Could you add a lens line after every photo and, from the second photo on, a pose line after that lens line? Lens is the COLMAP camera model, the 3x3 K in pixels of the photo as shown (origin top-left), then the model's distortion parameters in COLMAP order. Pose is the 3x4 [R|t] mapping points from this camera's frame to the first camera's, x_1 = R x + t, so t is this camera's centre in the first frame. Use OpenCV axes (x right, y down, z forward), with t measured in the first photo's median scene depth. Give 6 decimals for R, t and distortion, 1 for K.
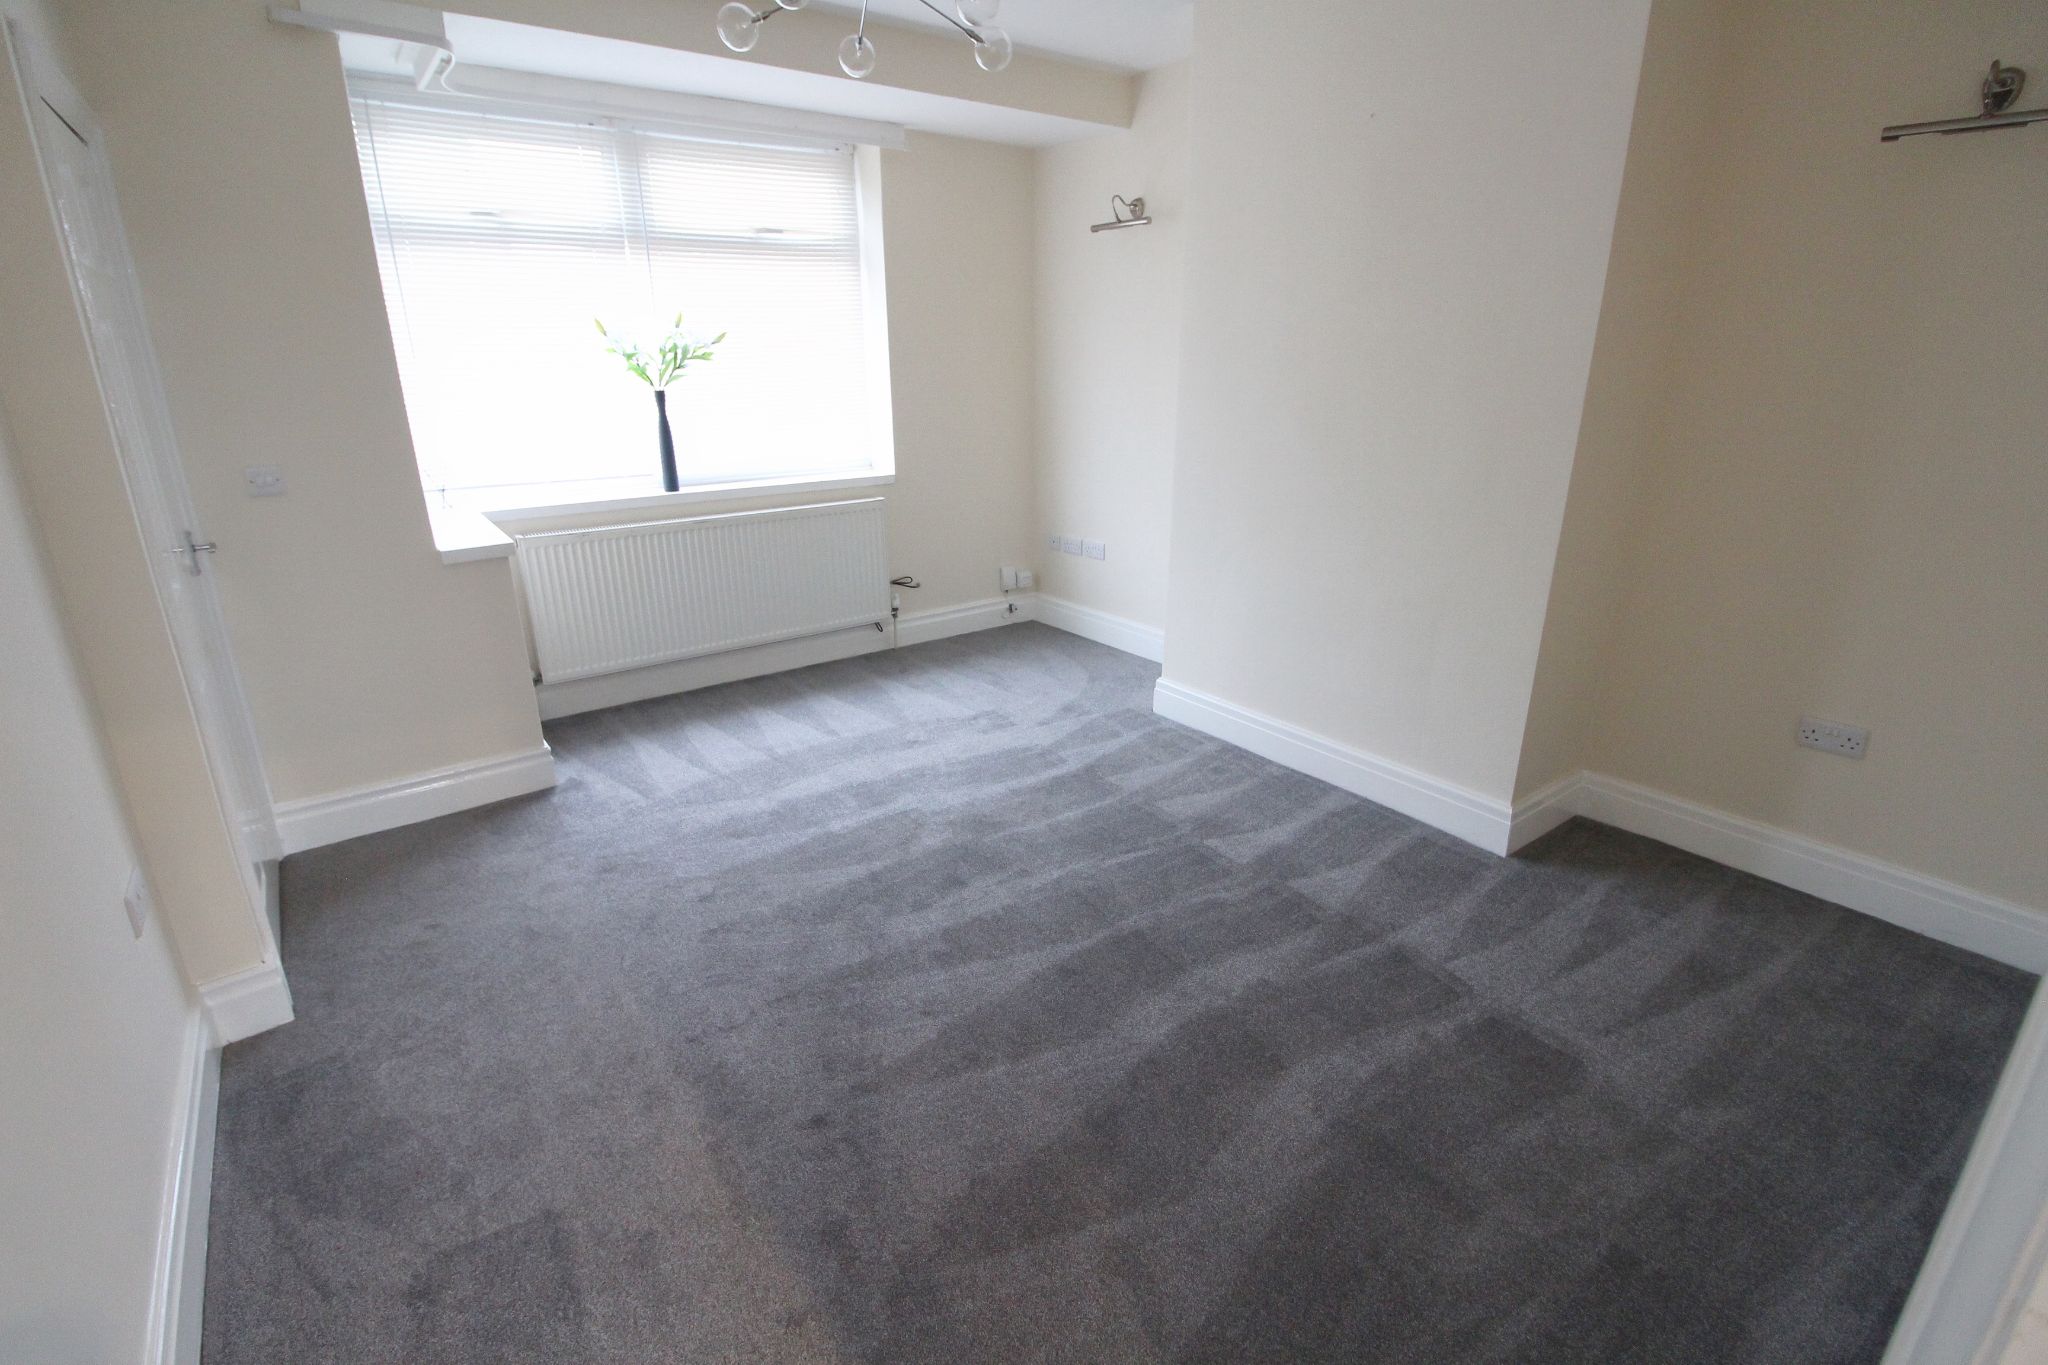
lens RADIAL K [[943.6, 0, 1020.7], [0, 943.6, 673.4], [0, 0, 1]] dist [0.000833, -0.015806]
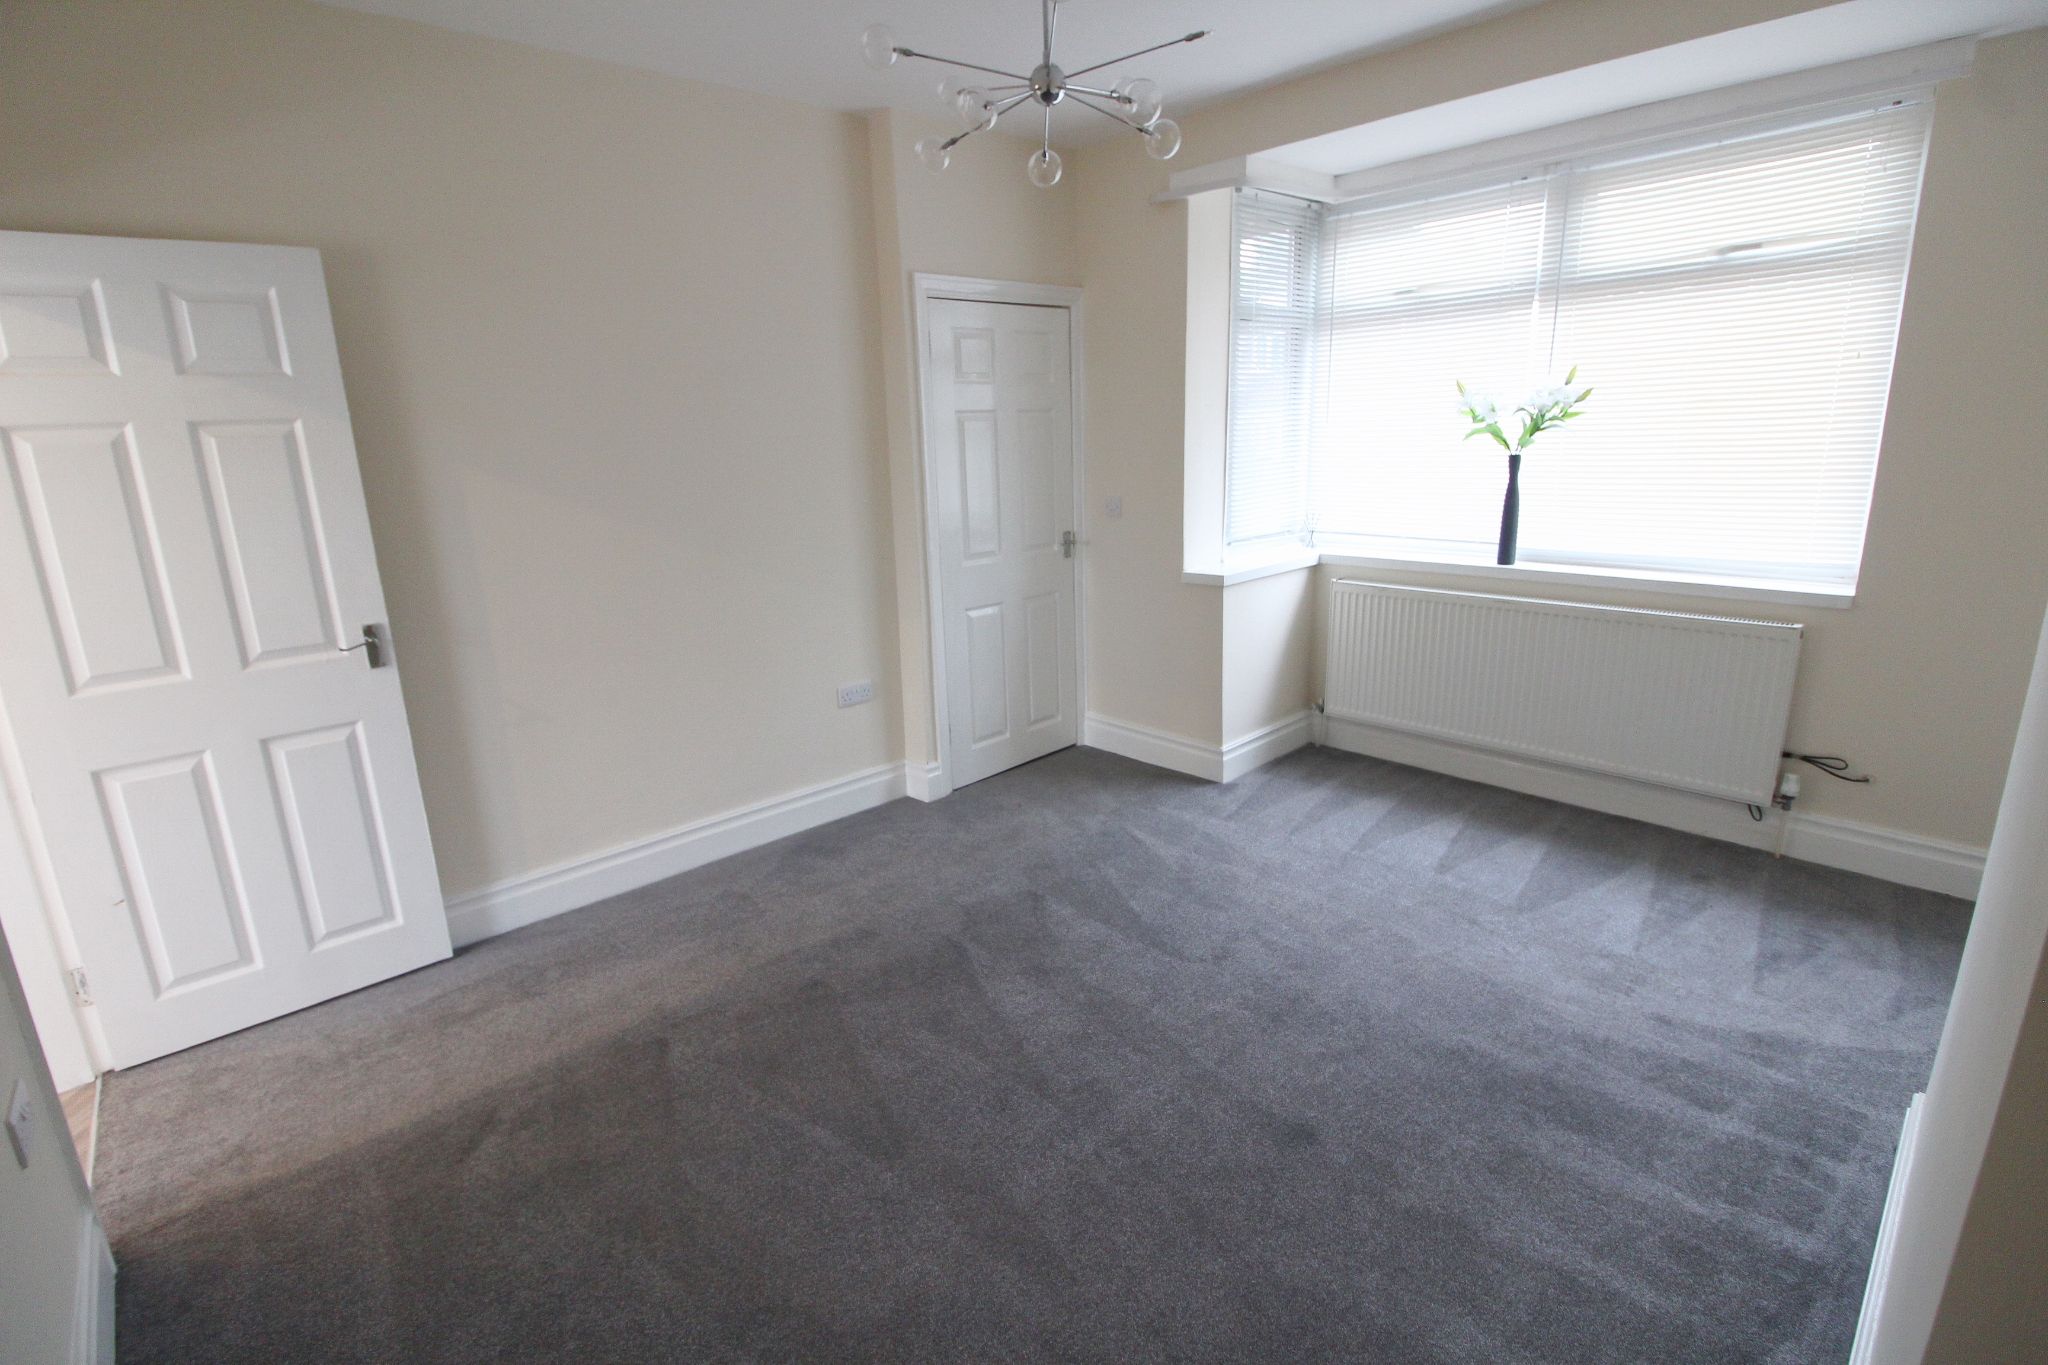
lens RADIAL K [[943.6, 0, 1020.7], [0, 943.6, 673.4], [0, 0, 1]] dist [0.000833, -0.015806]
pose [[0.096021, 0.249444, -0.963617, 0.498081], [-0.290204, 0.933047, 0.212613, -0.158829], [0.952135, 0.259230, 0.161982, 0.455751]]
